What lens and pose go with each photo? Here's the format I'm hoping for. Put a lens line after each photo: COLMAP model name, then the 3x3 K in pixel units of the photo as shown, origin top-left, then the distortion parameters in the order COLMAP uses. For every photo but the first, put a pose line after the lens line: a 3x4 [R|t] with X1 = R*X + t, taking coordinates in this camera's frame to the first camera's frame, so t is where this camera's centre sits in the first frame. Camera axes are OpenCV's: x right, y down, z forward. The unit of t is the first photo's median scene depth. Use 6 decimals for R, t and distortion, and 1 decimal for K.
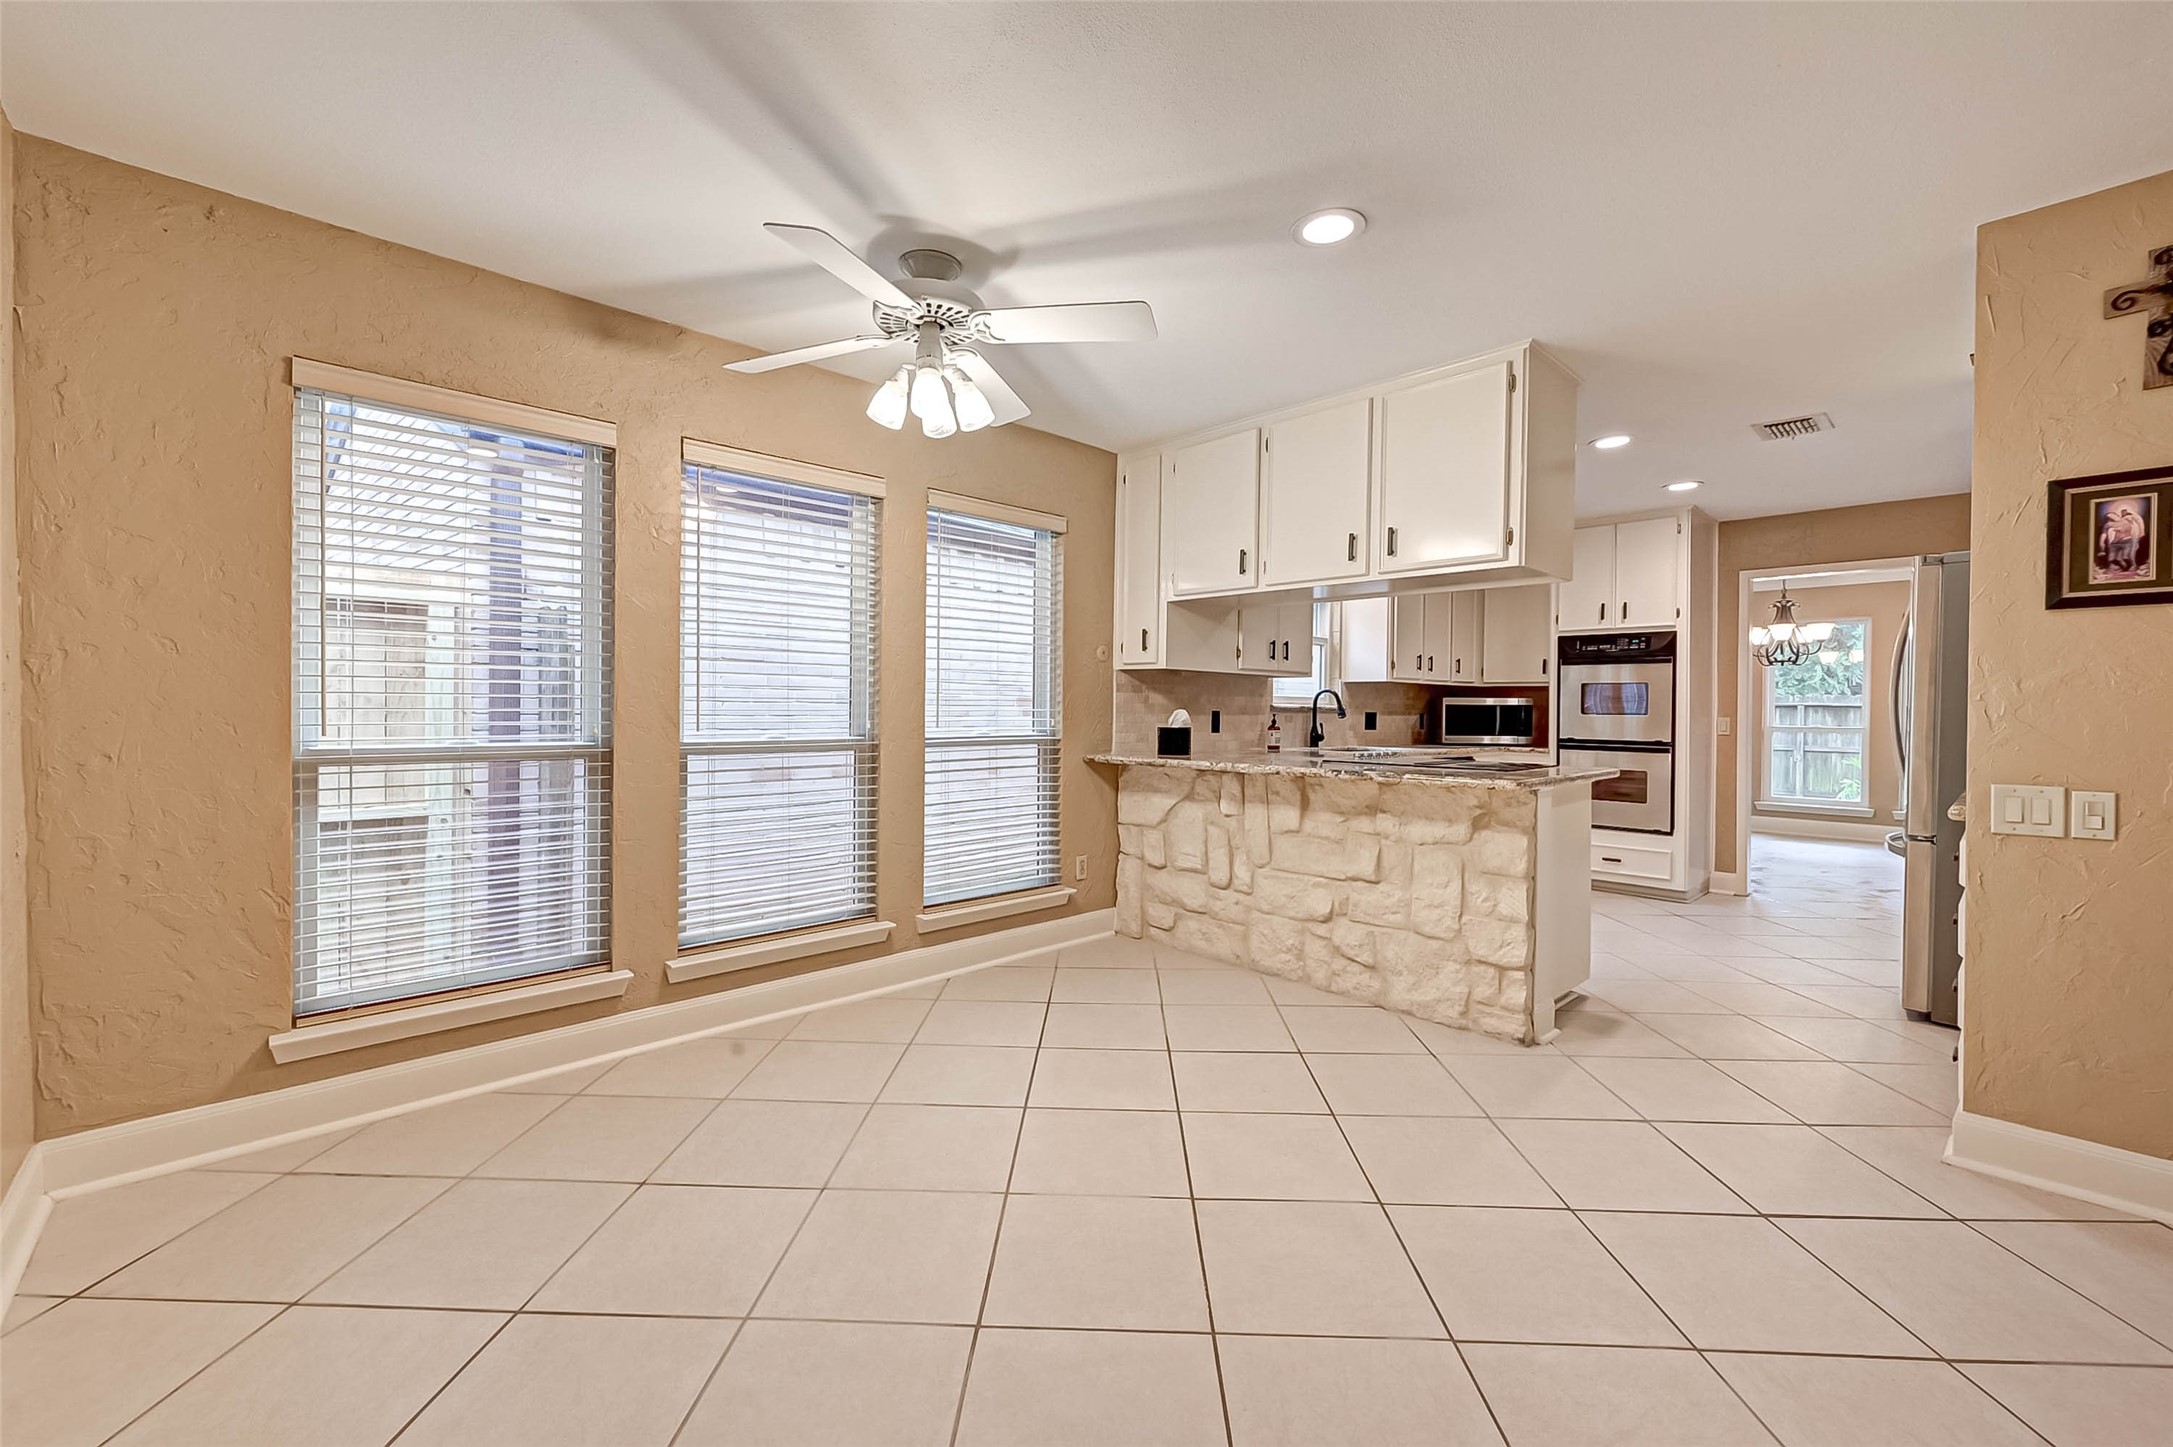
lens RADIAL K [[872.5, 0, 1097.6], [0, 872.5, 715.2], [0, 0, 1]] dist [-0.003225, 0.001760]
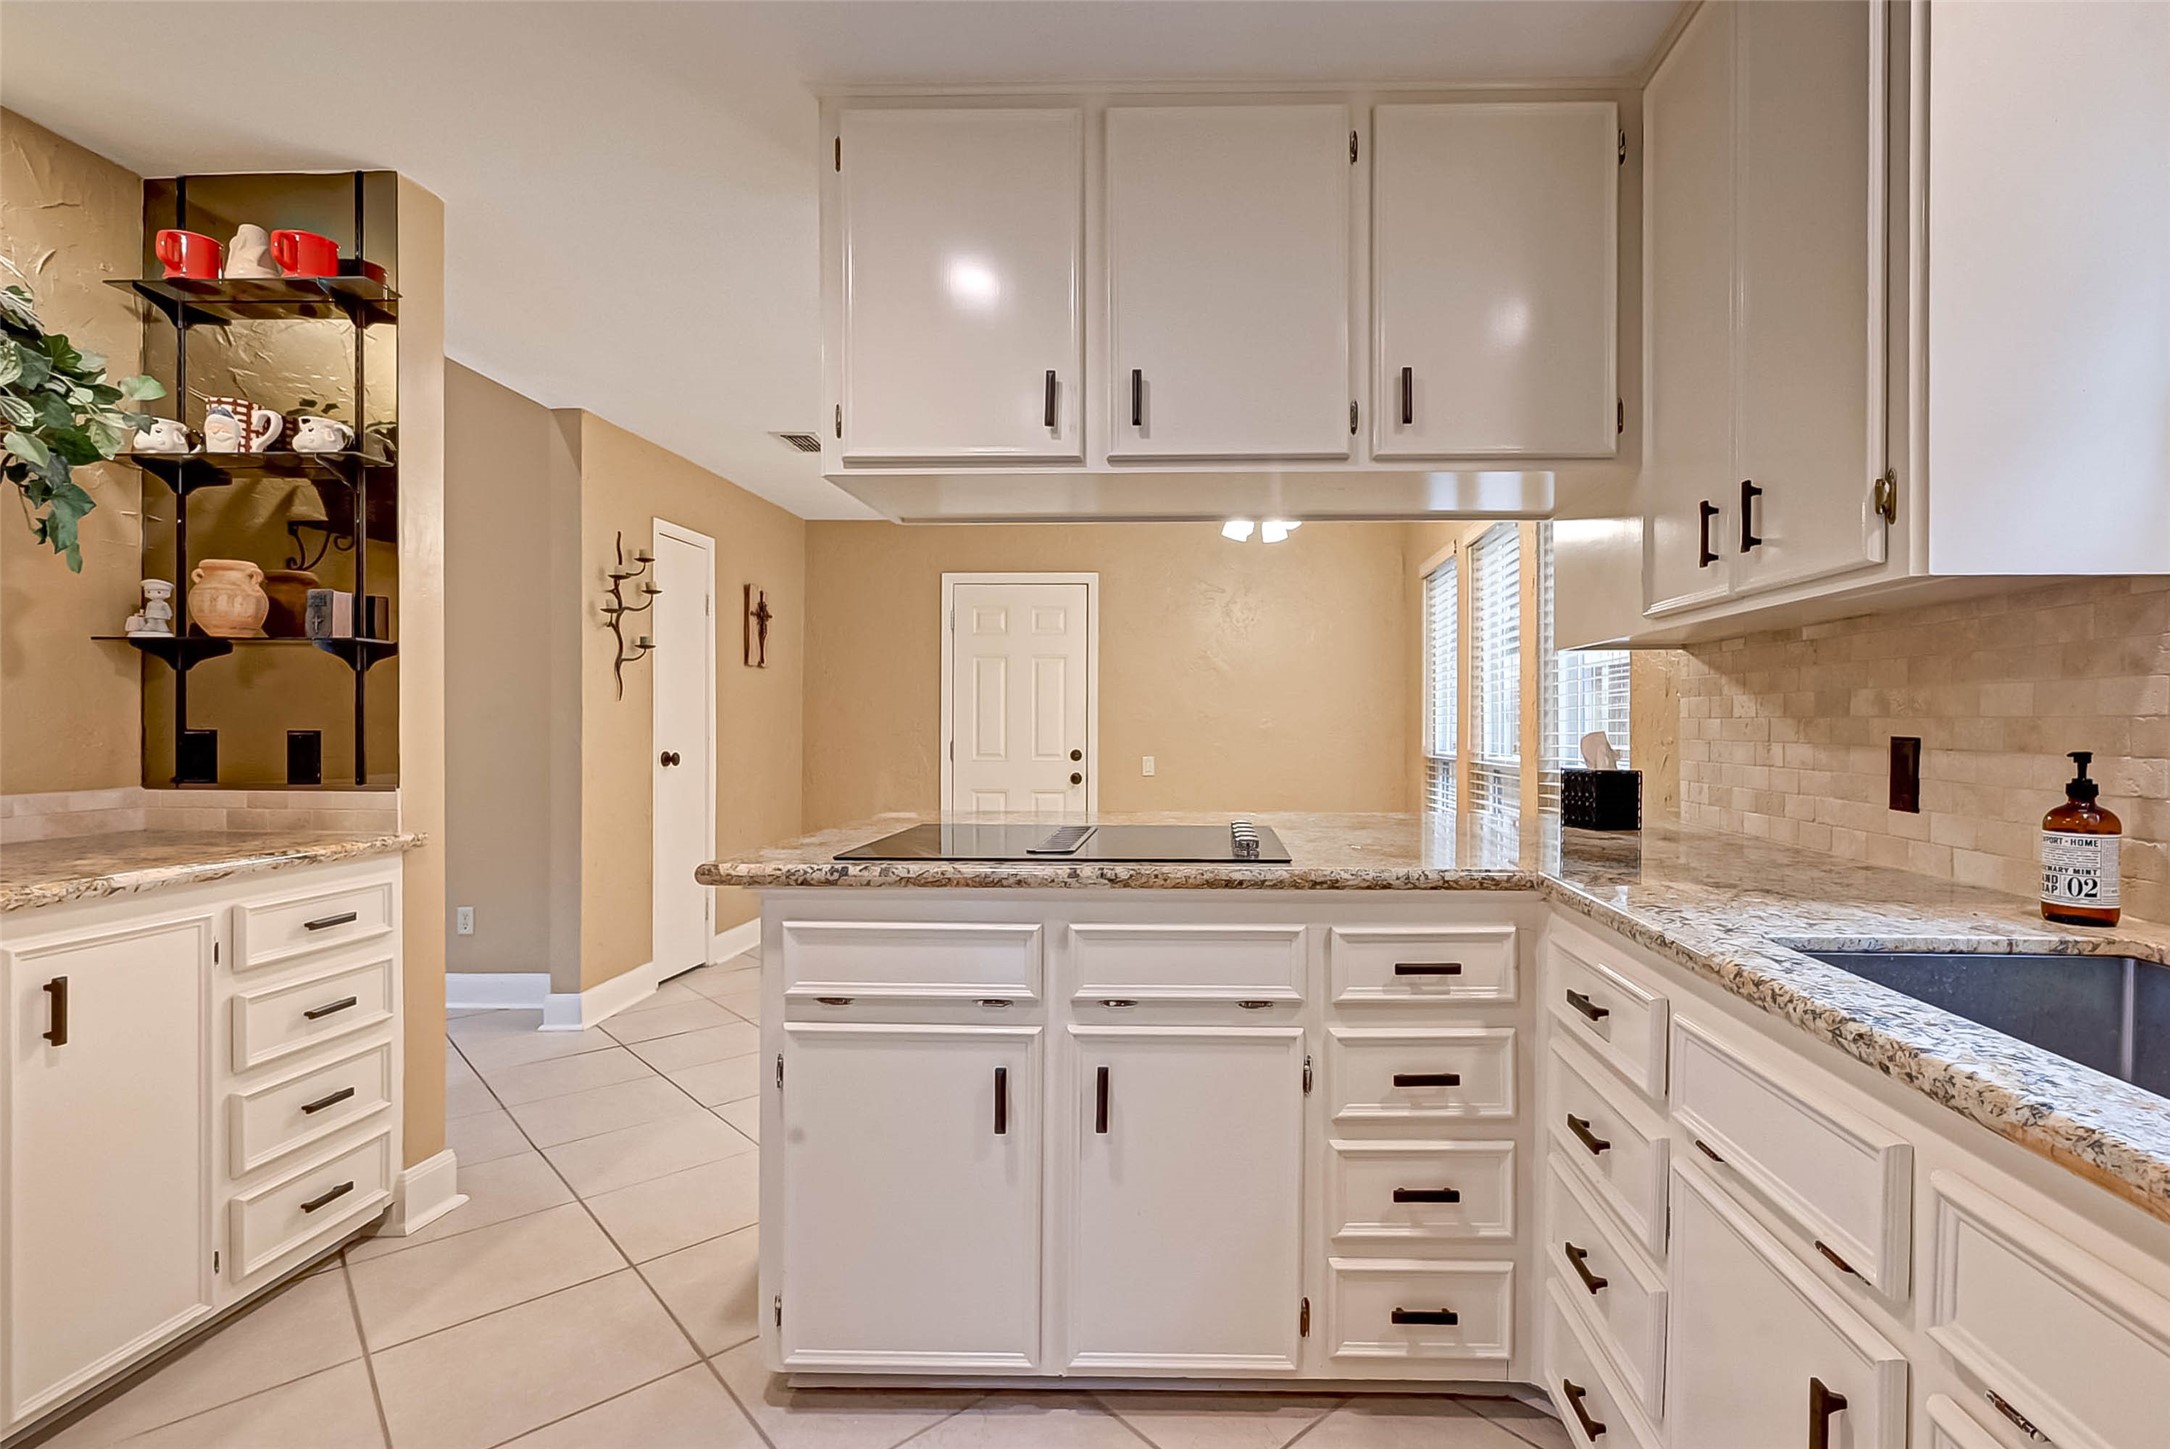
lens RADIAL K [[871.3, 0, 1164.6], [0, 871.3, 729.6], [0, 0, 1]] dist [-0.003225, 0.001760]
pose [[-0.707163, -0.010236, -0.706976, 0.489493], [-0.016278, 0.999866, 0.001805, -0.003905], [0.706863, 0.012785, -0.707235, 0.960791]]
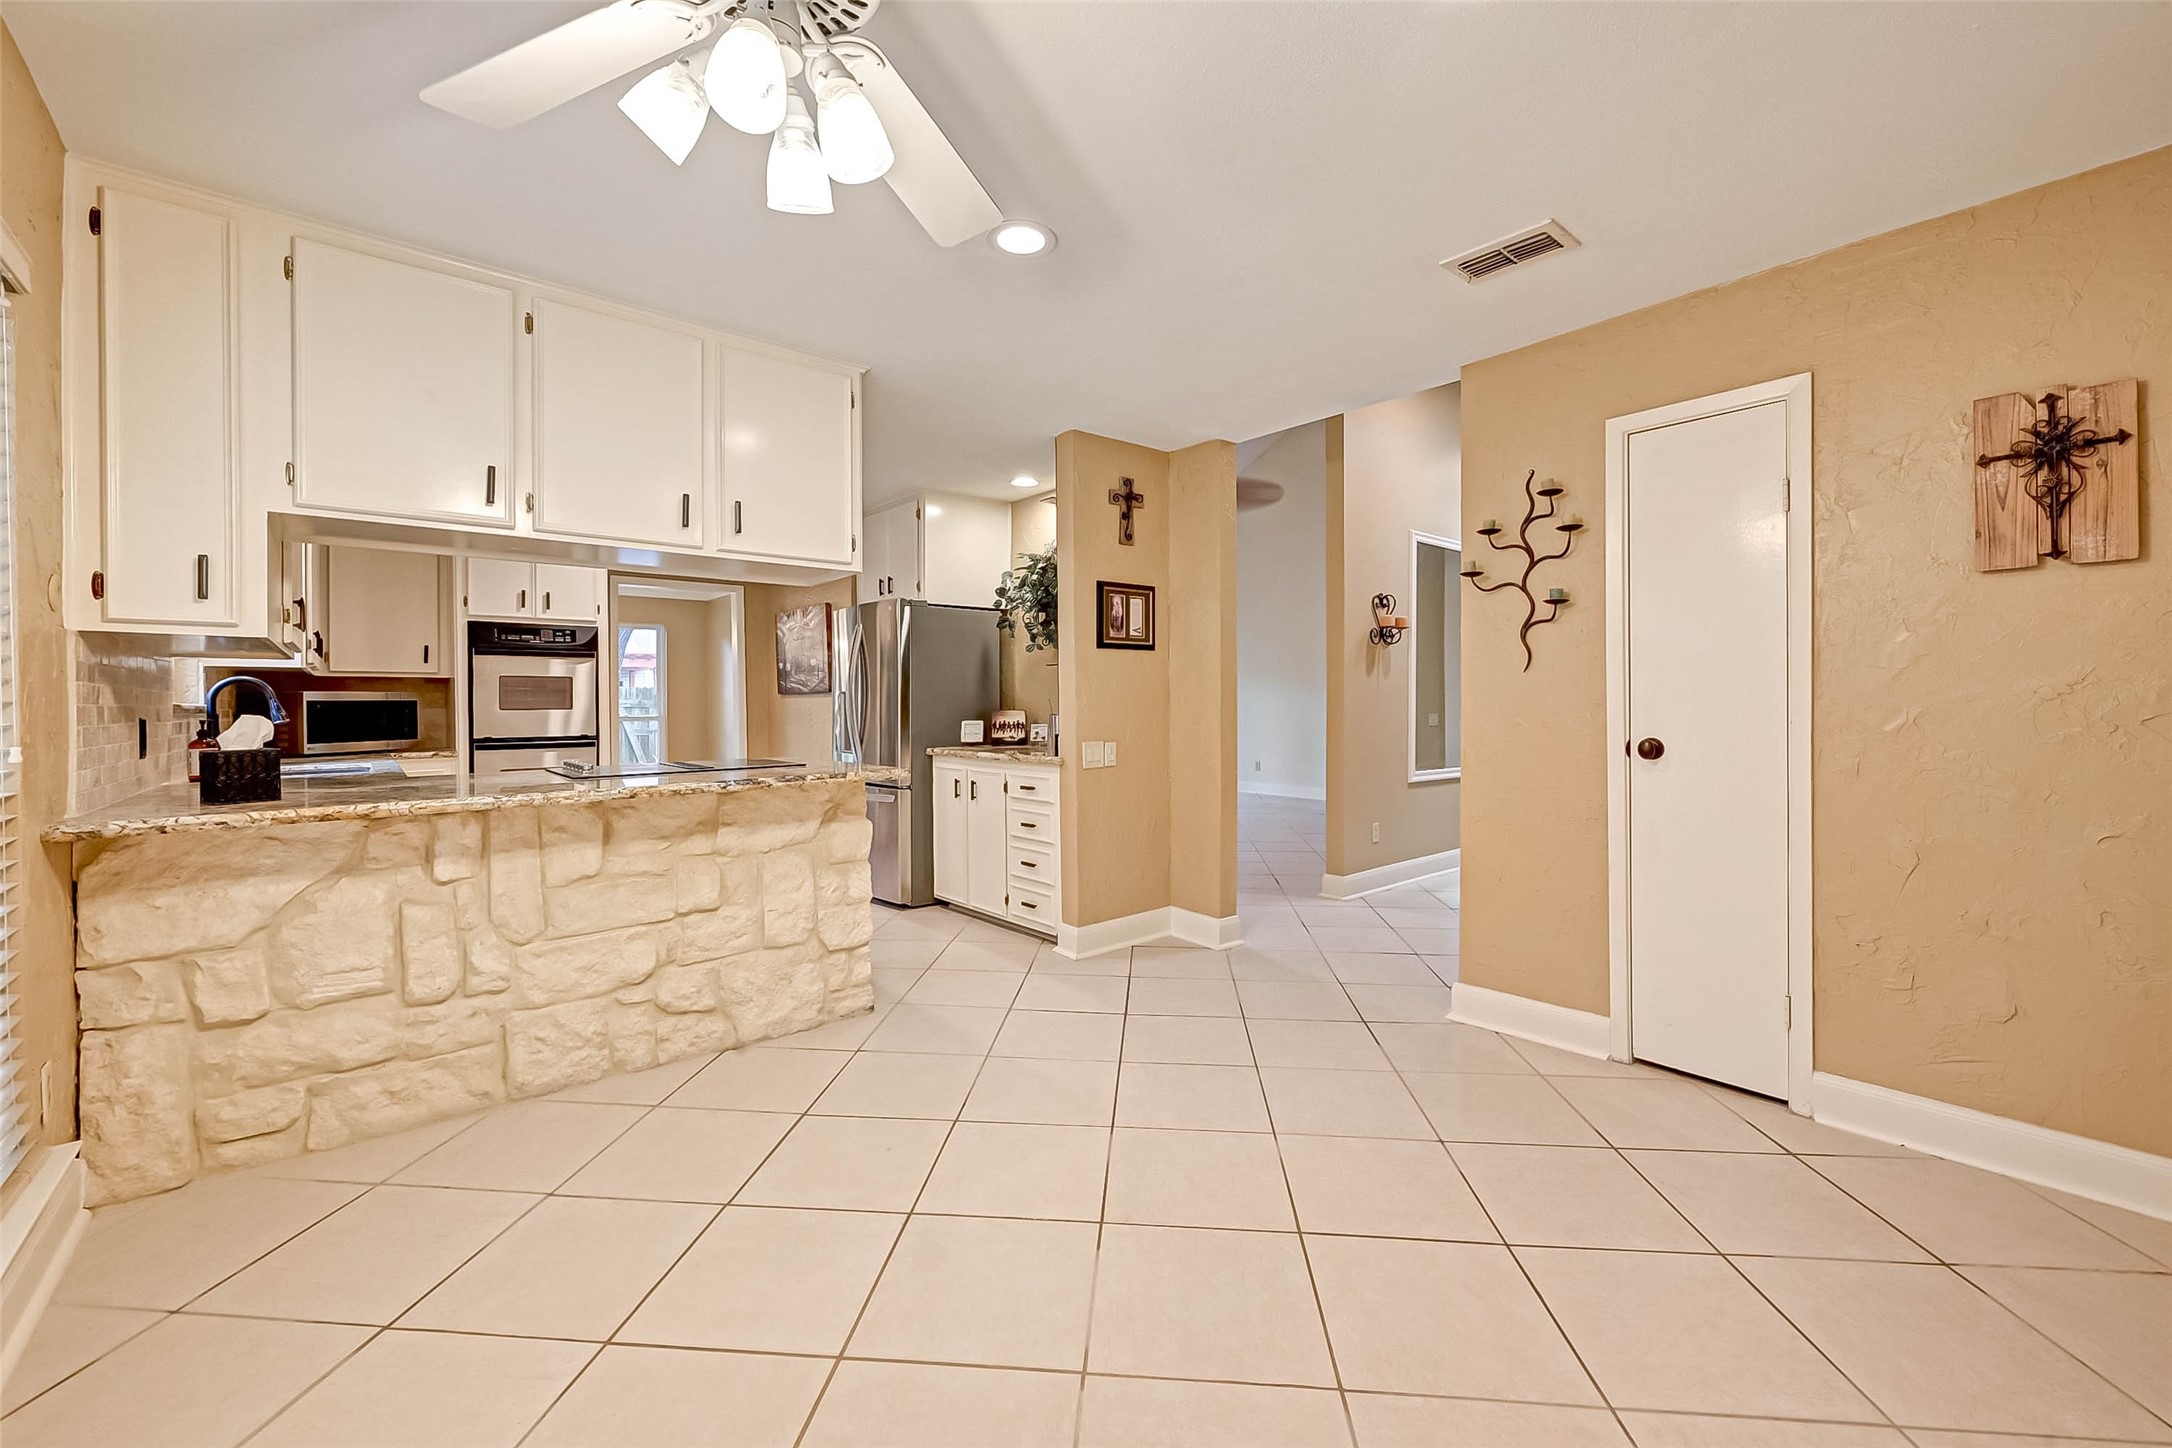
lens RADIAL K [[872.1, 0, 1088.0], [0, 872.1, 706.8], [0, 0, 1]] dist [-0.003225, 0.001760]
pose [[0.056195, -0.016464, 0.998284, -0.332817], [0.016611, 0.999741, 0.015553, -0.009340], [-0.998282, 0.015708, 0.056453, 0.377743]]
